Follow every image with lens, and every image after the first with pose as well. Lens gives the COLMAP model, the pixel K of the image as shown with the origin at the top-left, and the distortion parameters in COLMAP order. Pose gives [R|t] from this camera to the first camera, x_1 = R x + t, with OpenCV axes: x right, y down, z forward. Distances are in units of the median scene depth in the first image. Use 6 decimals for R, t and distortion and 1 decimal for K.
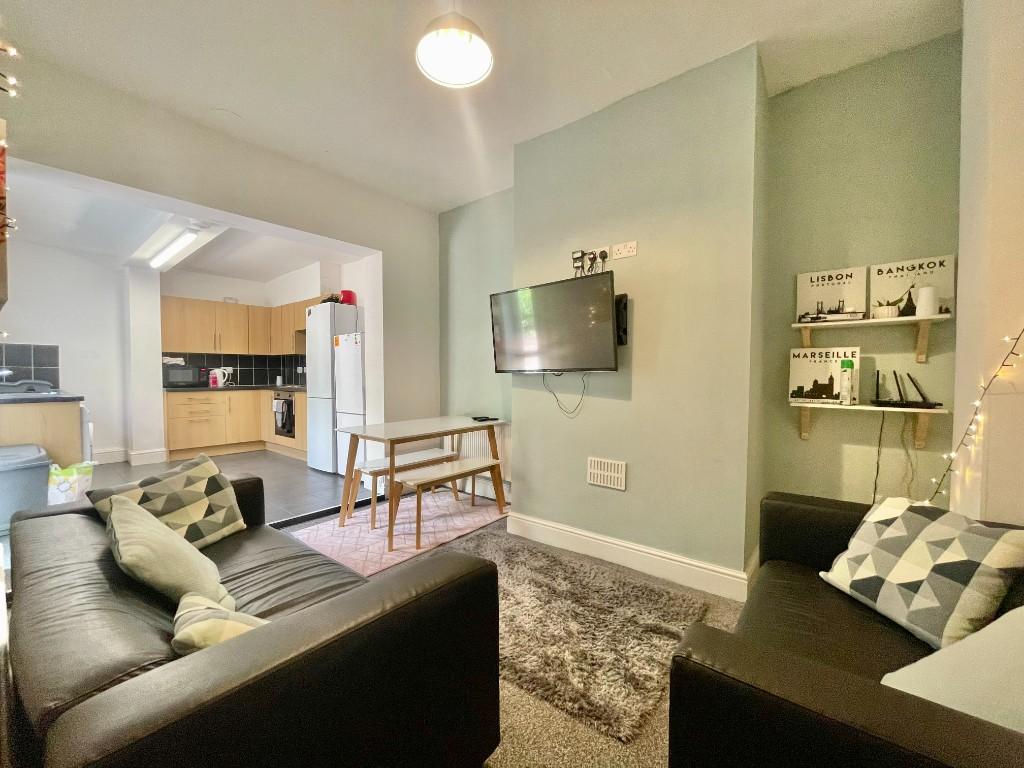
lens RADIAL K [[413.1, 0, 507.1], [0, 413.1, 385.9], [0, 0, 1]] dist [-0.000118, -0.000181]
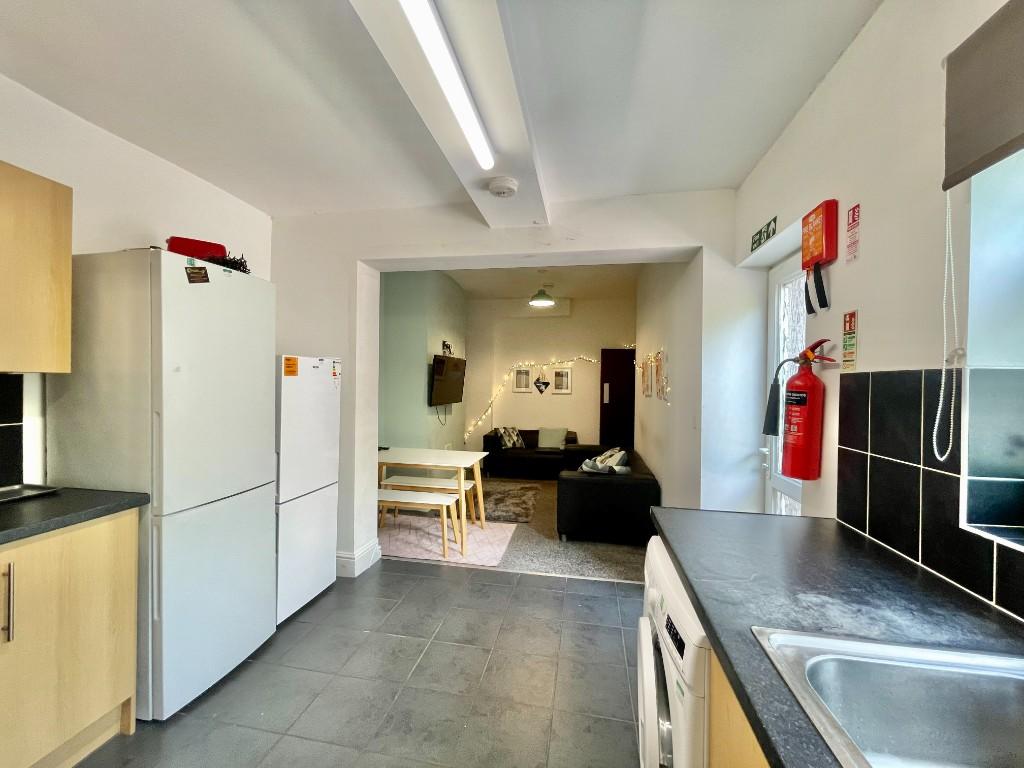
lens RADIAL K [[413.1, 0, 507.1], [0, 413.1, 385.9], [0, 0, 1]] dist [-0.000118, -0.000181]
pose [[-0.493081, -0.012060, 0.869900, -0.849922], [0.010836, 0.999741, 0.020003, -0.076534], [-0.869916, 0.019290, -0.492822, 0.862832]]
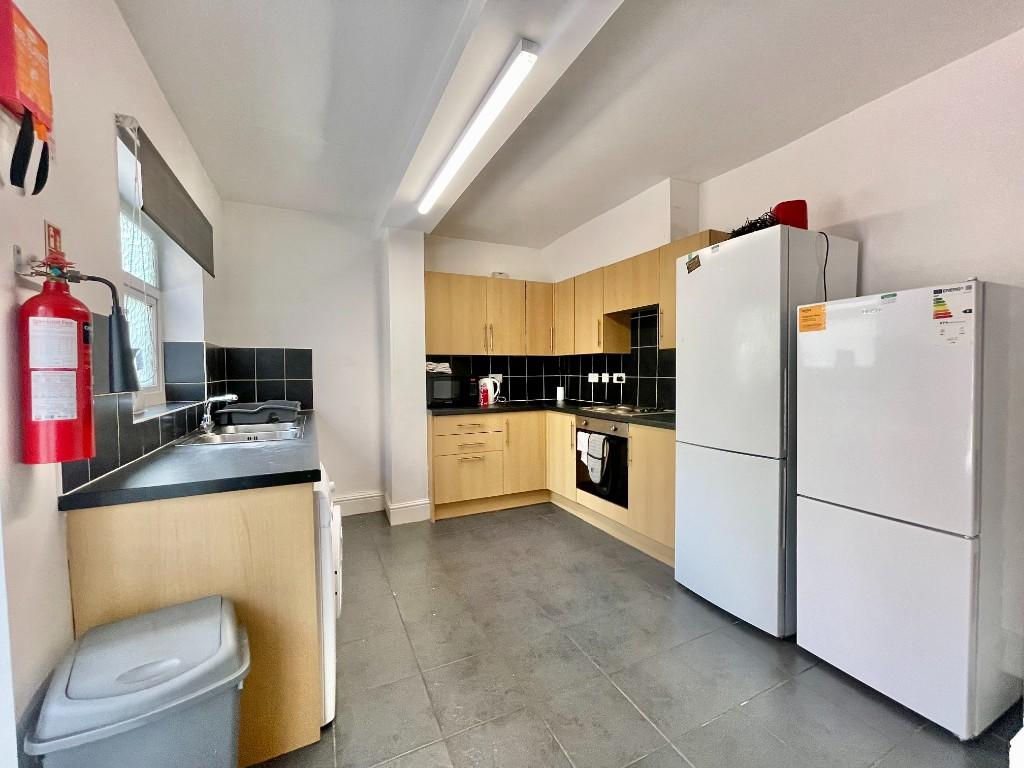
lens RADIAL K [[413.1, 0, 507.1], [0, 413.1, 385.9], [0, 0, 1]] dist [-0.000118, -0.000181]
pose [[0.907847, 0.010180, -0.419177, -0.430362], [-0.005767, 0.999914, 0.011794, -0.039690], [0.419261, -0.008290, 0.907828, 0.442751]]
